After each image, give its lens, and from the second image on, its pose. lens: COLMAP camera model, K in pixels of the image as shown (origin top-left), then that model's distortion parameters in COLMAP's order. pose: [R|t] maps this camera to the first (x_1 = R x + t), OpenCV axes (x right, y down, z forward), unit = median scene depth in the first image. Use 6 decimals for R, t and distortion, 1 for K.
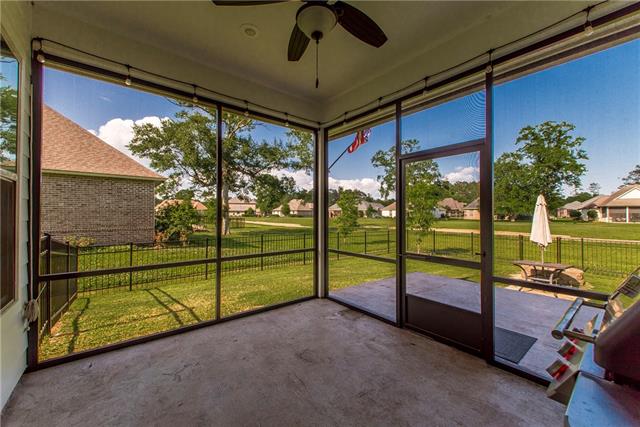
lens RADIAL K [[253.1, 0, 320.0], [0, 253.1, 213.5], [0, 0, 1]] dist [-0.001135, -0.000241]
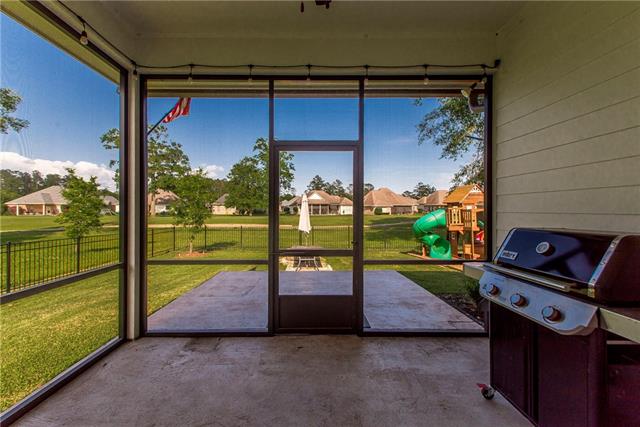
lens RADIAL K [[260.0, 0, 310.4], [0, 260.0, 210.3], [0, 0, 1]] dist [0.001344, -0.000040]
pose [[0.624655, -0.003877, 0.780891, -0.129756], [0.000083, 0.999988, 0.004898, 0.003403], [-0.780901, -0.002995, 0.624648, 0.139715]]
